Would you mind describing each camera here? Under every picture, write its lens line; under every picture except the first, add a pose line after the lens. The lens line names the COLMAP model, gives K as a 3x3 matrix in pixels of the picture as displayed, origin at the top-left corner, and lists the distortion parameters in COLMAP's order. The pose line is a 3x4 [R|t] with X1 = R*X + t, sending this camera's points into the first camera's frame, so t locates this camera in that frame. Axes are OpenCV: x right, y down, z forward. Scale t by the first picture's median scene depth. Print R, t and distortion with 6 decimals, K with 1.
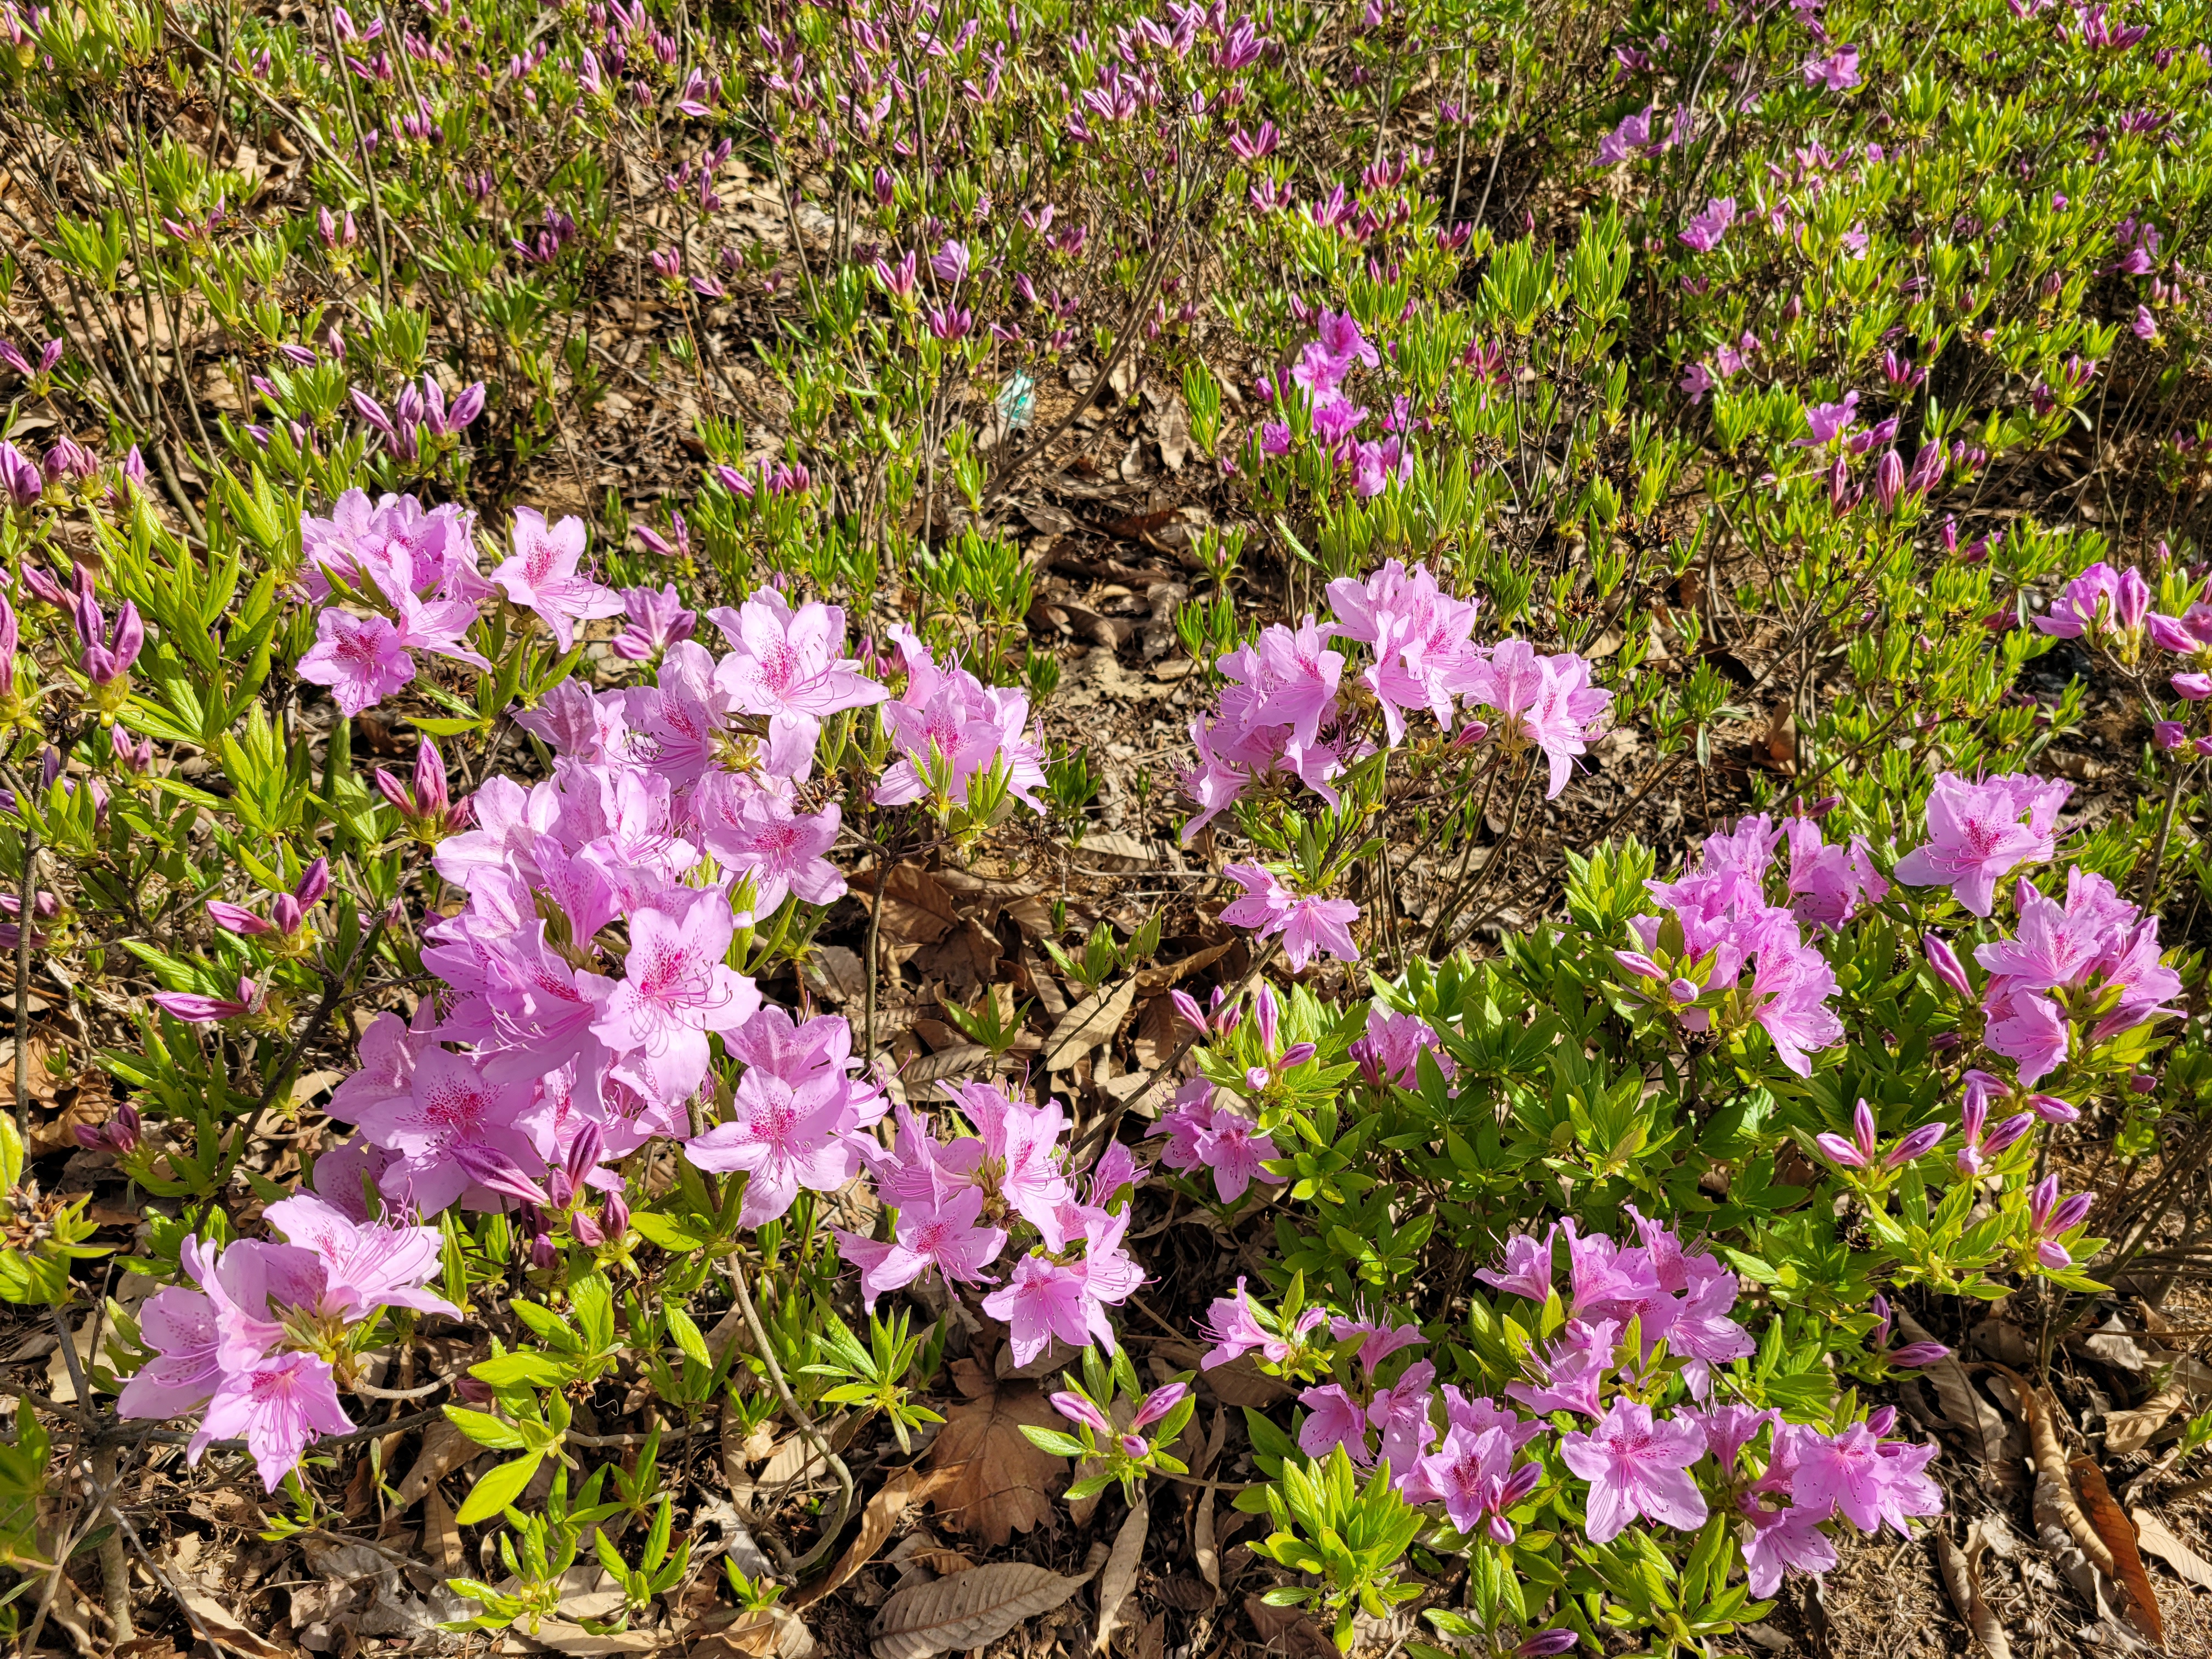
lens RADIAL K [[1653.3, 0, 1106.0], [0, 1653.3, 829.5], [0, 0, 1]] dist [-0.003709, -0.006425]
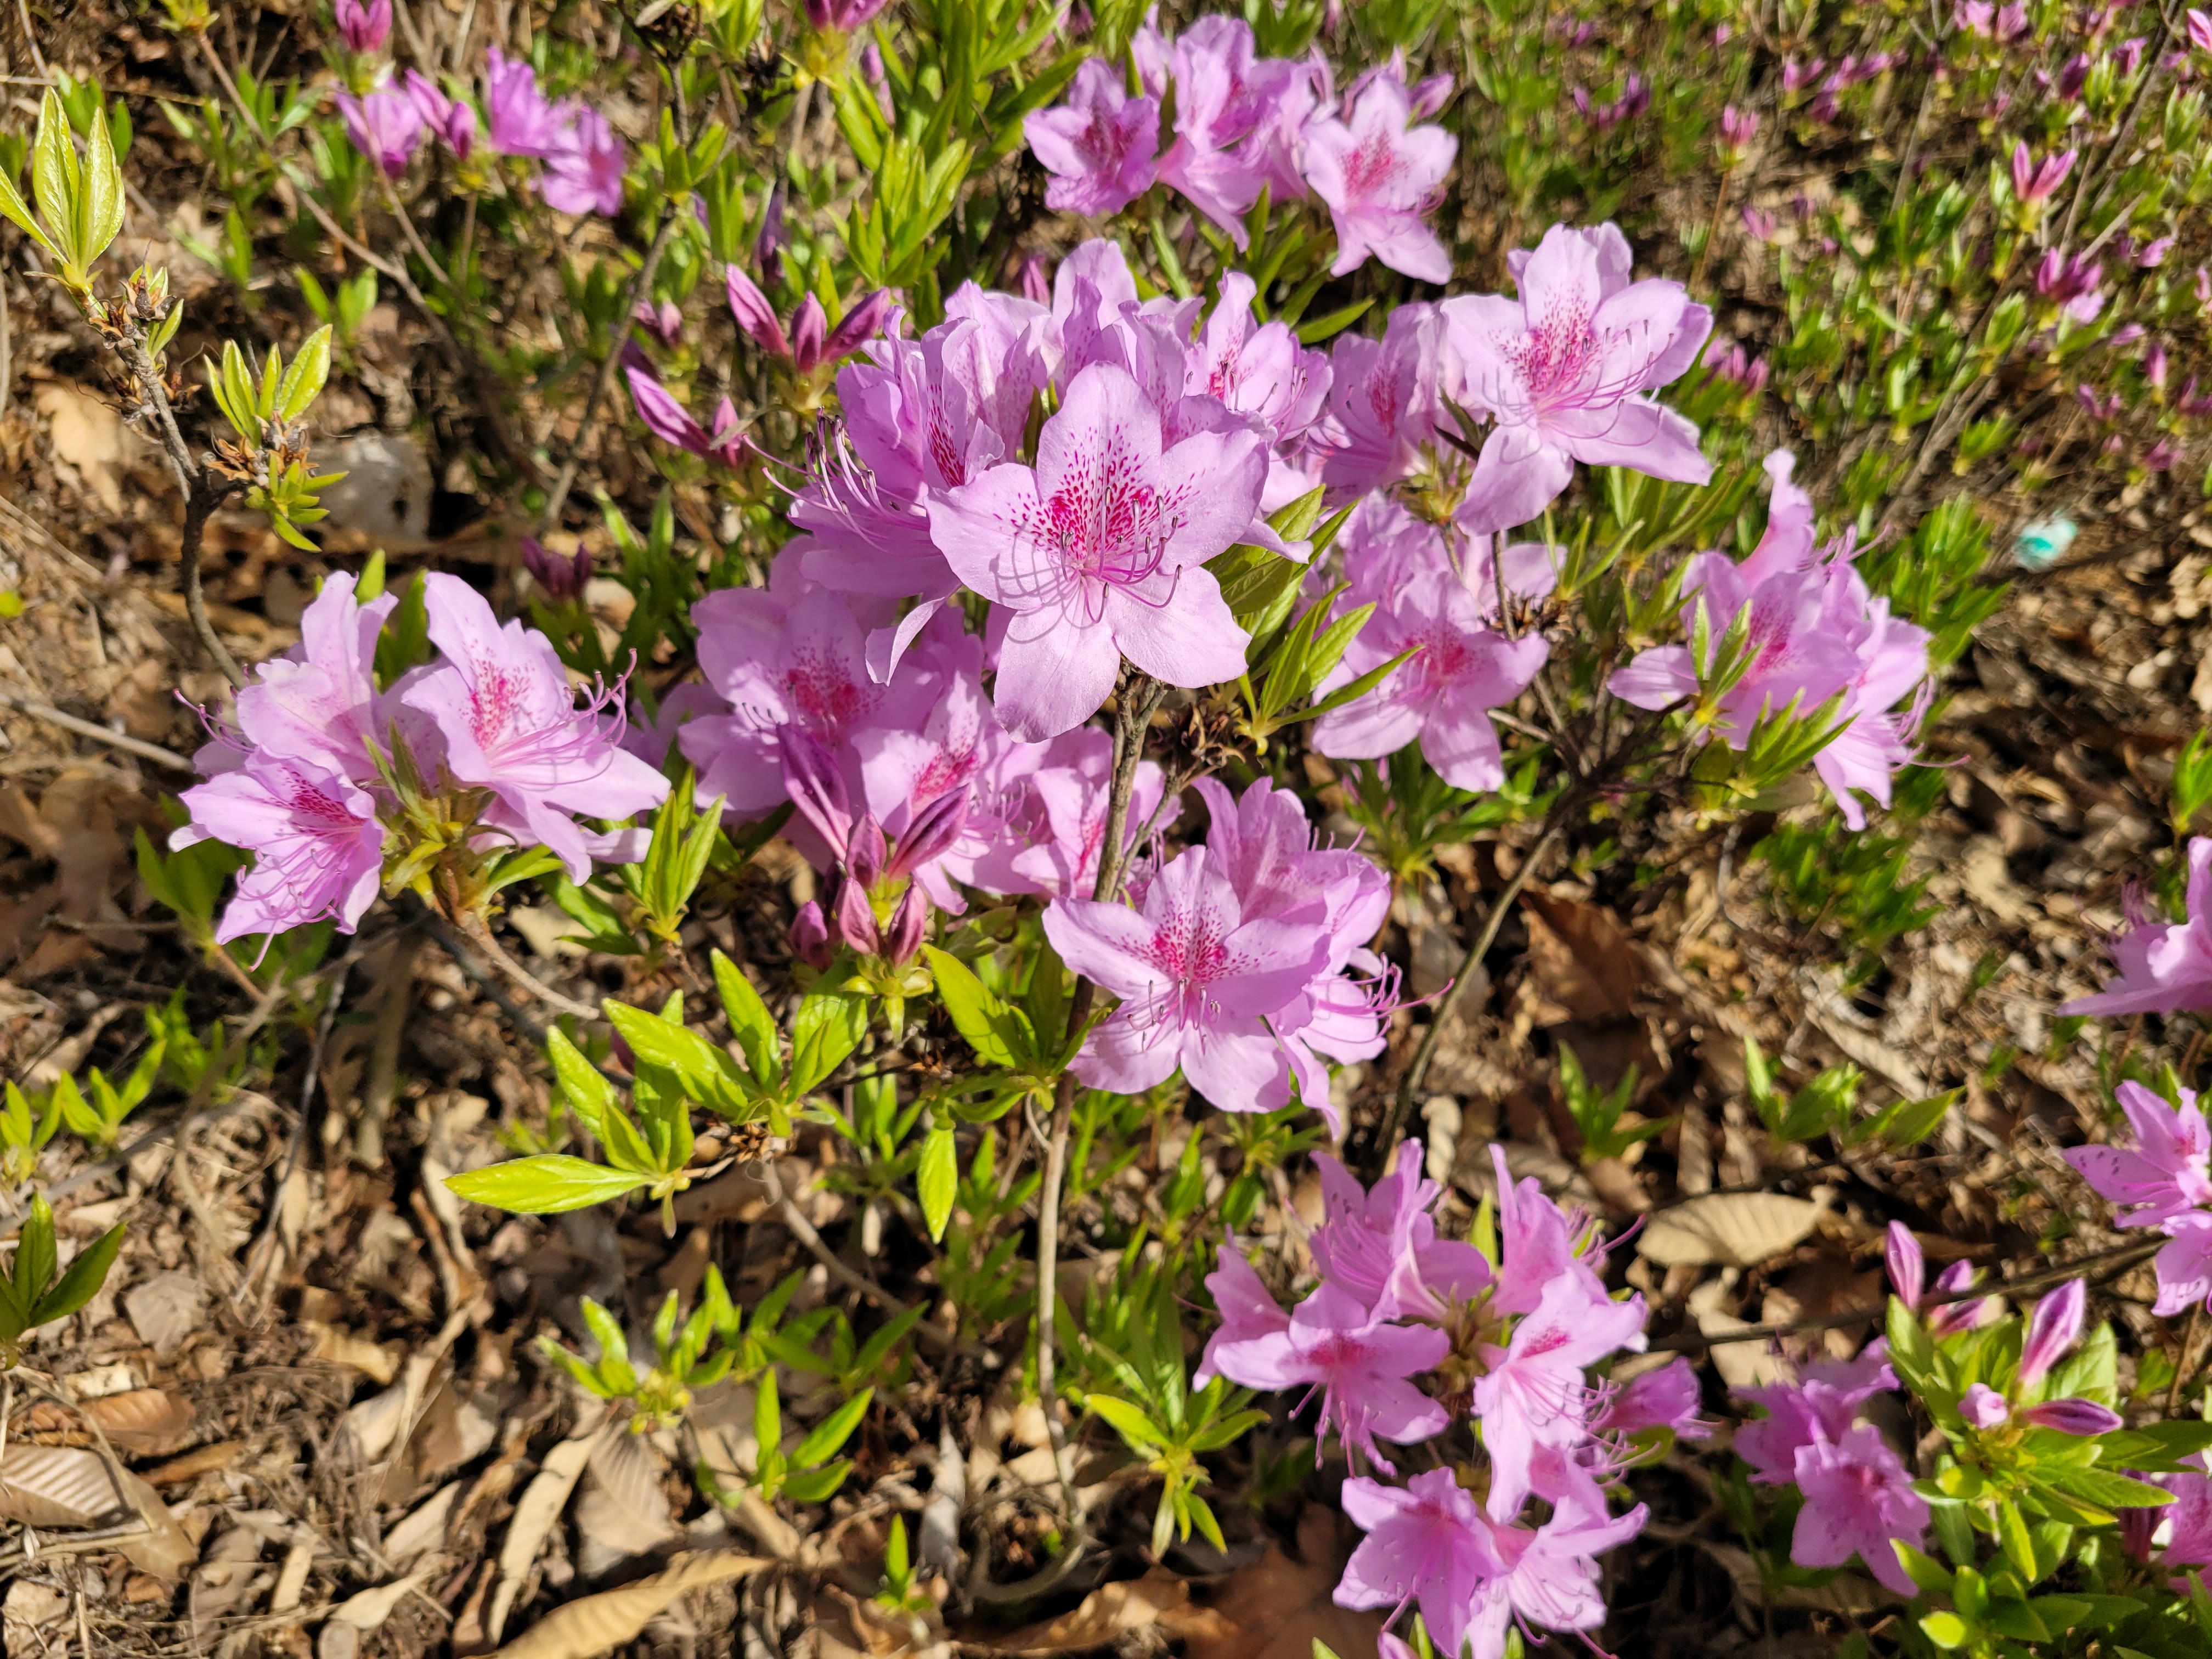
lens RADIAL K [[1653.3, 0, 1106.0], [0, 1653.3, 829.5], [0, 0, 1]] dist [-0.003709, -0.006425]
pose [[0.770955, 0.469688, -0.430142, 0.009449], [-0.499017, 0.865133, 0.050269, 0.064325], [0.395741, 0.175894, 0.901361, 0.221105]]
